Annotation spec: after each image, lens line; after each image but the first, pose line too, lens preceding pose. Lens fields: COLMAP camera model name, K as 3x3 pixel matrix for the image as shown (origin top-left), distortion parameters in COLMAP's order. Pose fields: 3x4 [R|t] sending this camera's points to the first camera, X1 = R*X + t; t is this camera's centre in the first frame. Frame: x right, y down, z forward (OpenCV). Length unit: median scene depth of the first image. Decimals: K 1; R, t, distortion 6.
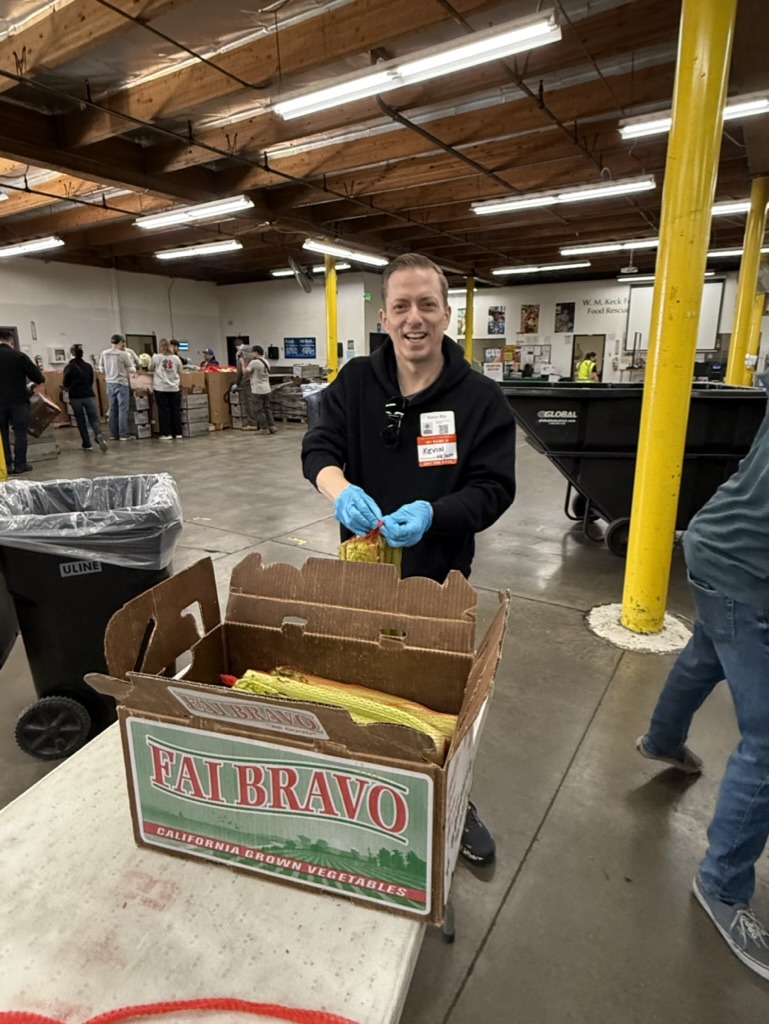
lens RADIAL K [[588.3, 0, 385.0], [0, 588.3, 512.1], [0, 0, 1]] dist [0.005660, 0.000390]
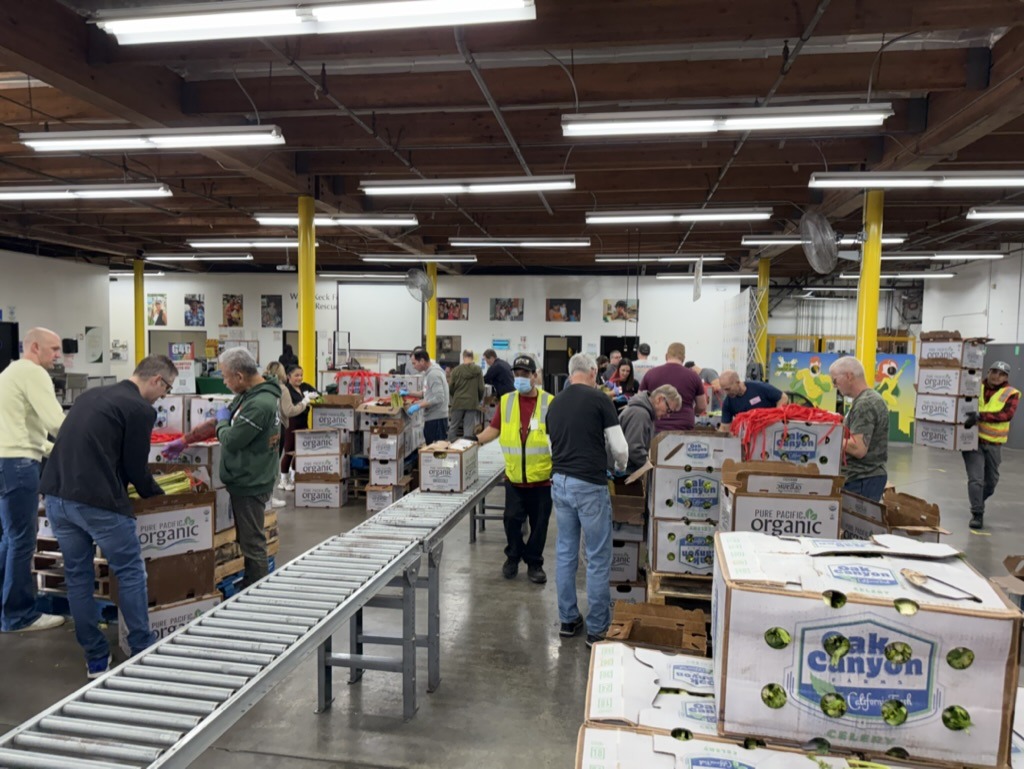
lens RADIAL K [[719.2, 0, 510.5], [0, 719.2, 384.7], [0, 0, 1]] dist [-0.011089, -0.003282]
pose [[0.911487, 0.004008, 0.411309, 0.186459], [0.079366, 0.979448, -0.185426, 0.002985], [-0.403599, 0.201658, 0.892436, -0.072525]]
